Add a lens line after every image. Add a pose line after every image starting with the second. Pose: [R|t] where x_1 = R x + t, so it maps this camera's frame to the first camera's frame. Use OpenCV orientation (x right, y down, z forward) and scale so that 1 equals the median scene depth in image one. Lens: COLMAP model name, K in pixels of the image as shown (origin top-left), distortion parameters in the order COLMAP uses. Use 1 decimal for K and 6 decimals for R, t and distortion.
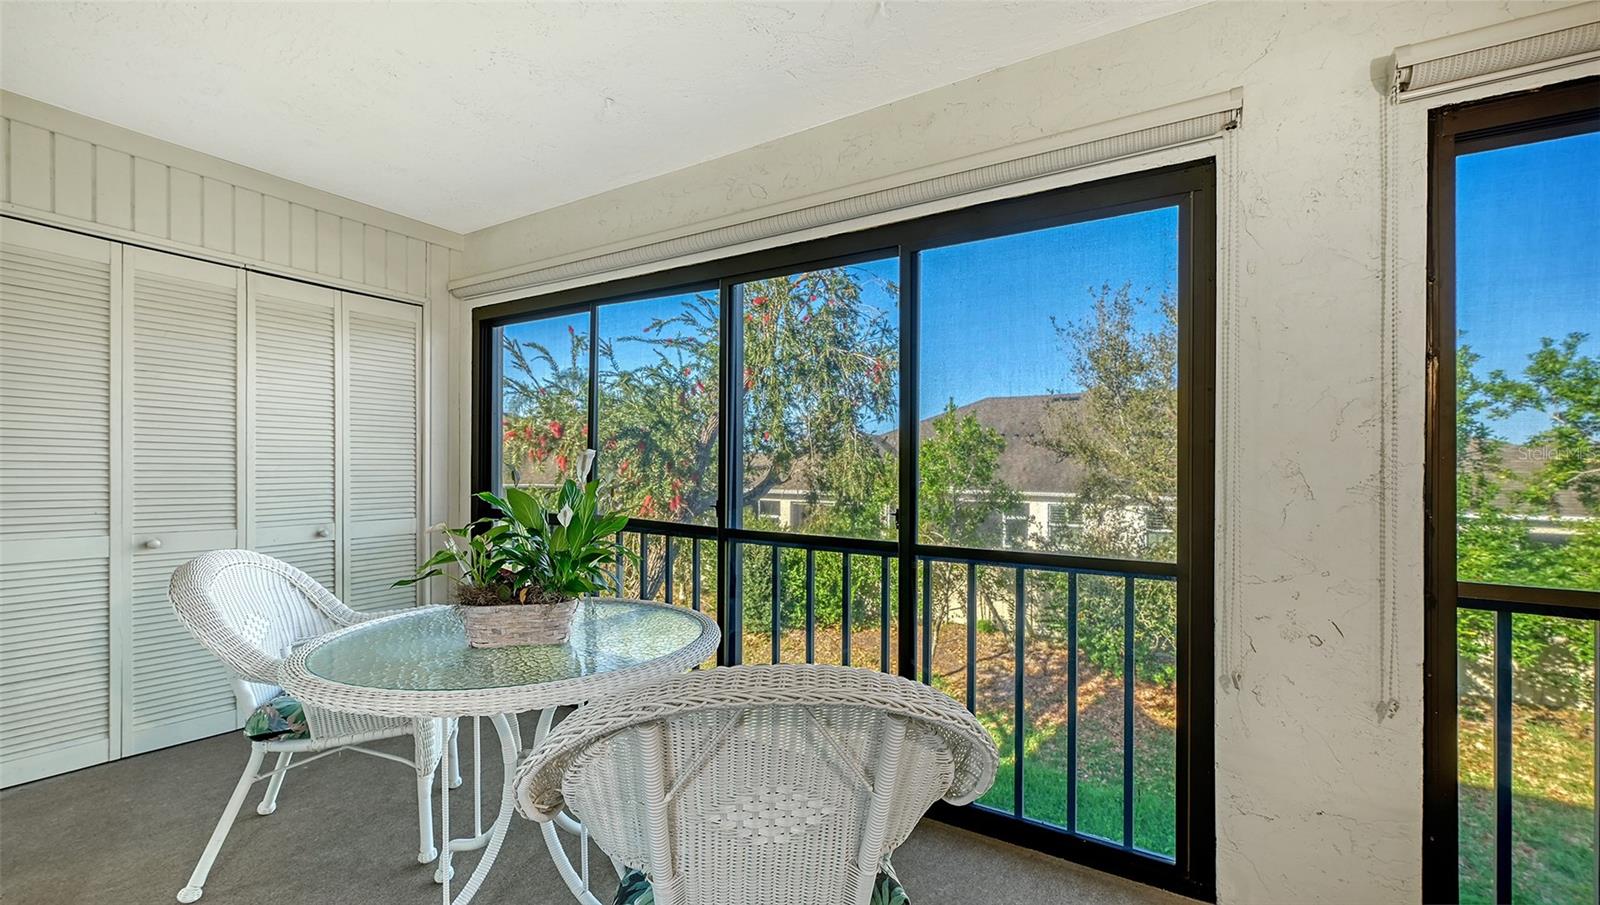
lens RADIAL K [[640.6, 0, 807.4], [0, 640.6, 464.6], [0, 0, 1]] dist [0.006015, -0.000432]
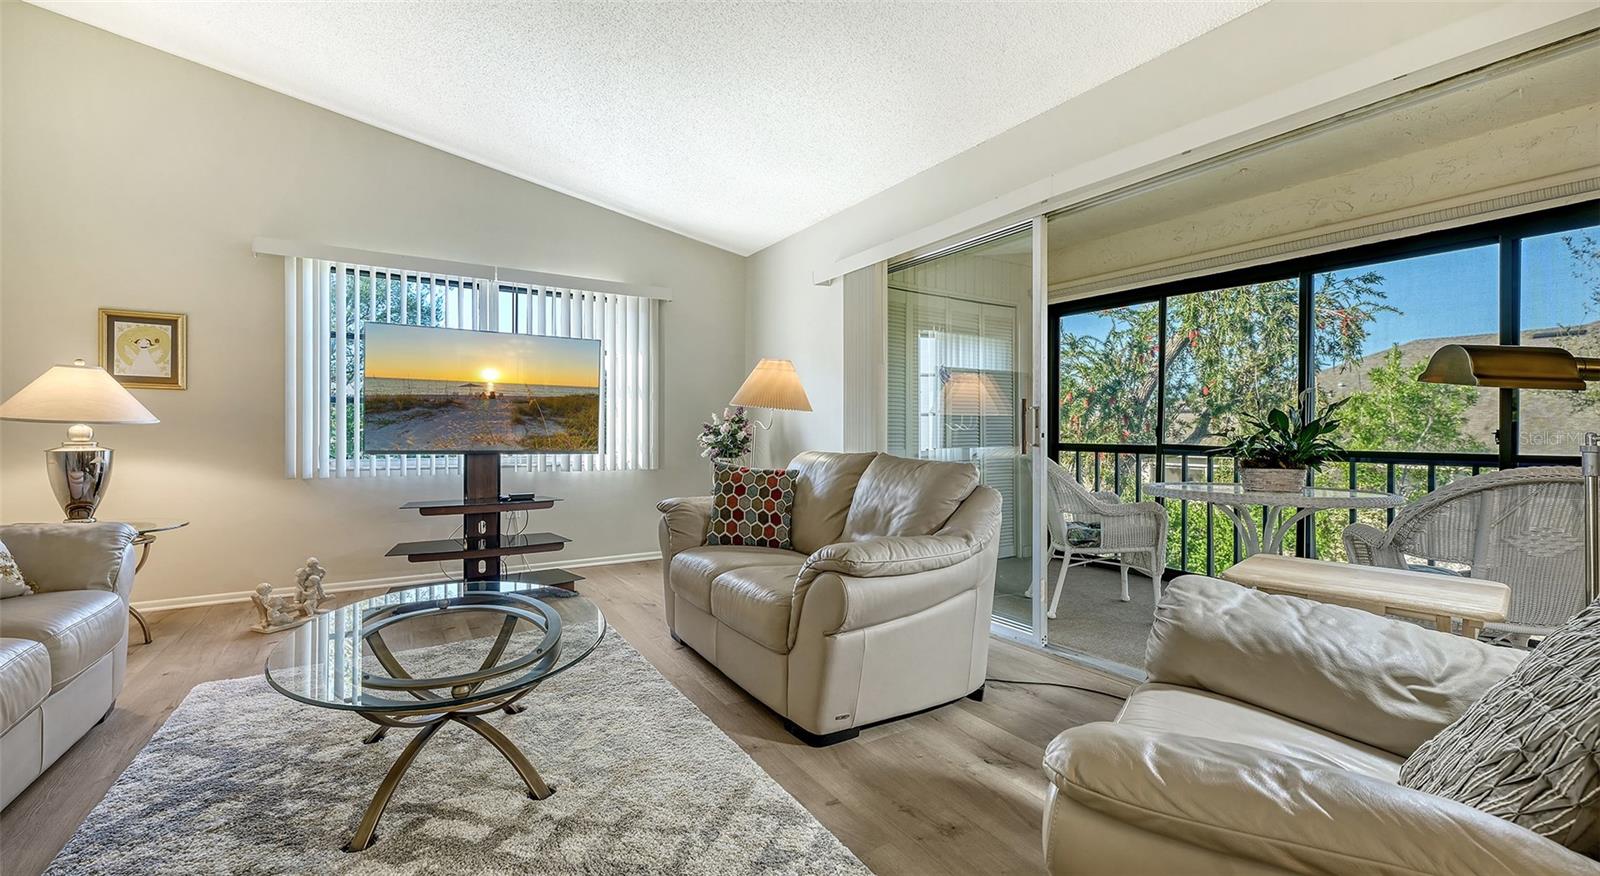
lens RADIAL K [[645.6, 0, 789.8], [0, 645.6, 424.1], [0, 0, 1]] dist [0.002578, -0.000003]
pose [[0.888641, -0.010842, -0.458476, -0.156753], [0.005896, 0.999908, -0.012219, 0.018568], [0.458566, 0.008155, 0.888623, -0.250736]]
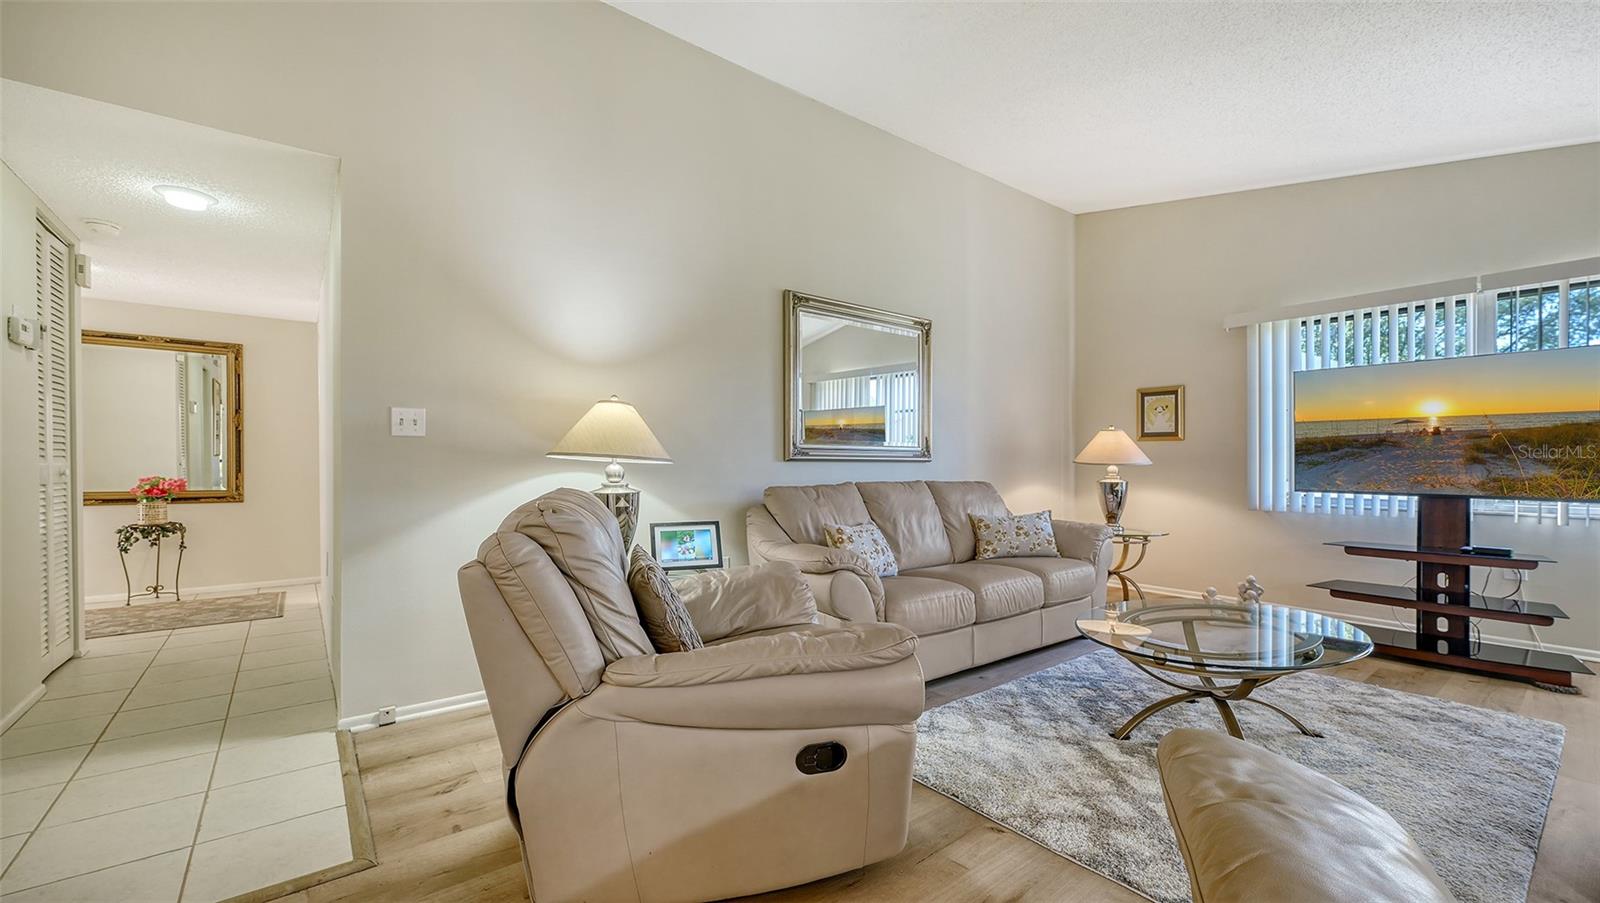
lens RADIAL K [[640.6, 0, 794.9], [0, 640.6, 460.6], [0, 0, 1]] dist [0.006015, -0.000432]
pose [[-0.360852, -0.015670, -0.932491, -0.026381], [-0.002998, 0.999873, -0.015642, 0.017419], [0.932618, -0.002849, -0.360853, -0.170049]]
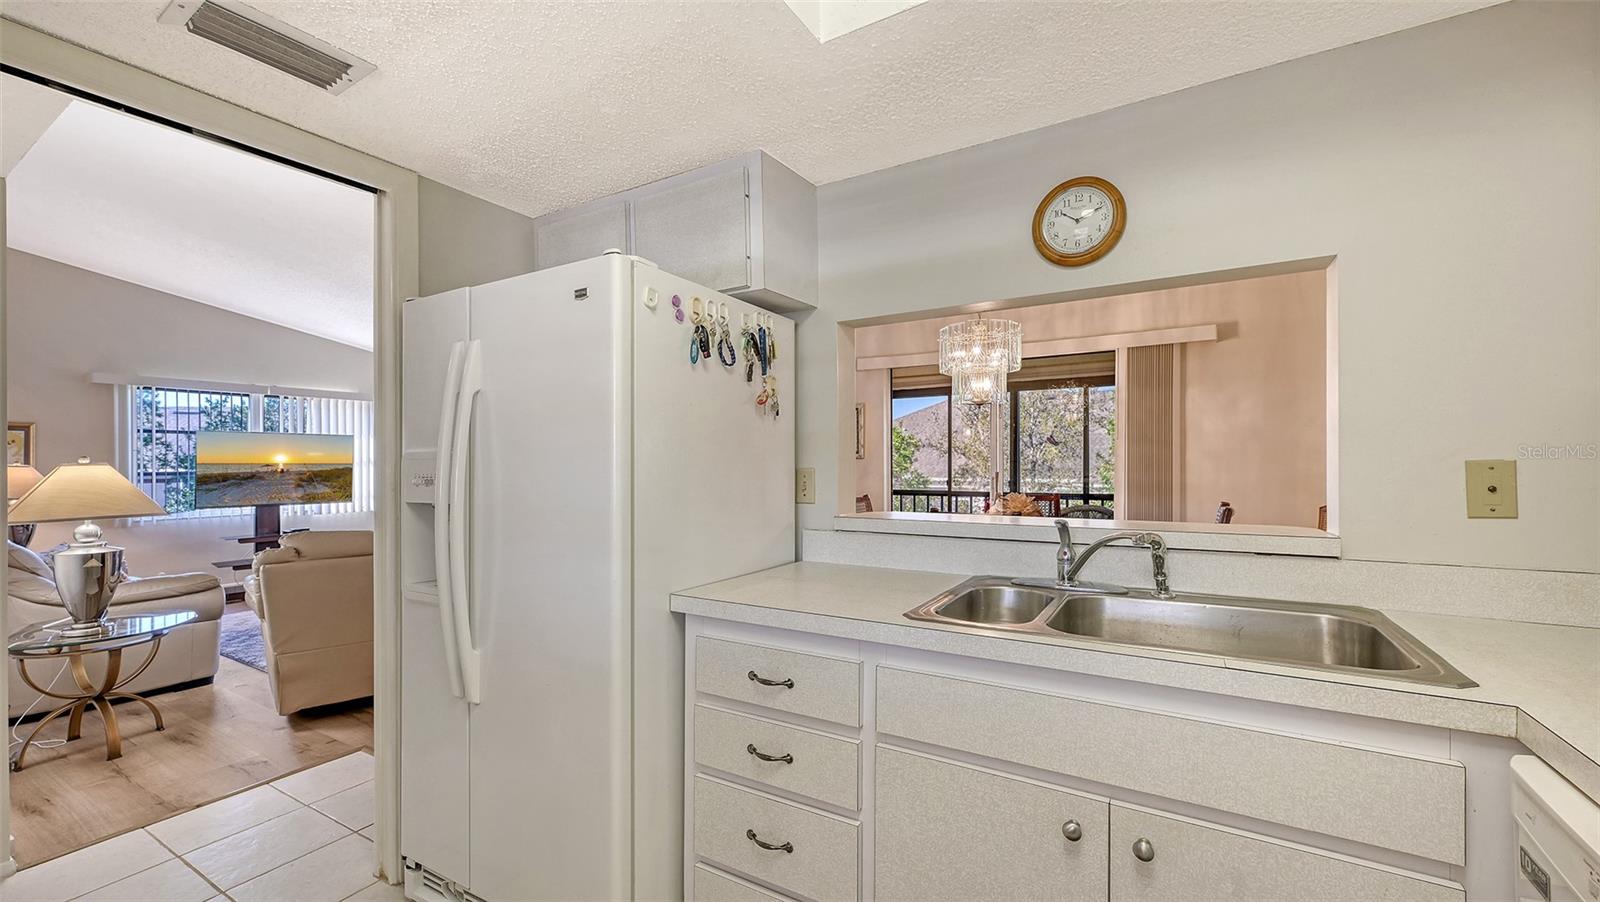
lens RADIAL K [[640.6, 0, 795.7], [0, 640.6, 453.6], [0, 0, 1]] dist [0.006015, -0.000432]
pose [[0.999847, -0.017493, 0.000628, 0.067494], [0.017496, 0.999835, -0.004884, -0.015569], [-0.000543, 0.004894, 0.999988, -0.723758]]
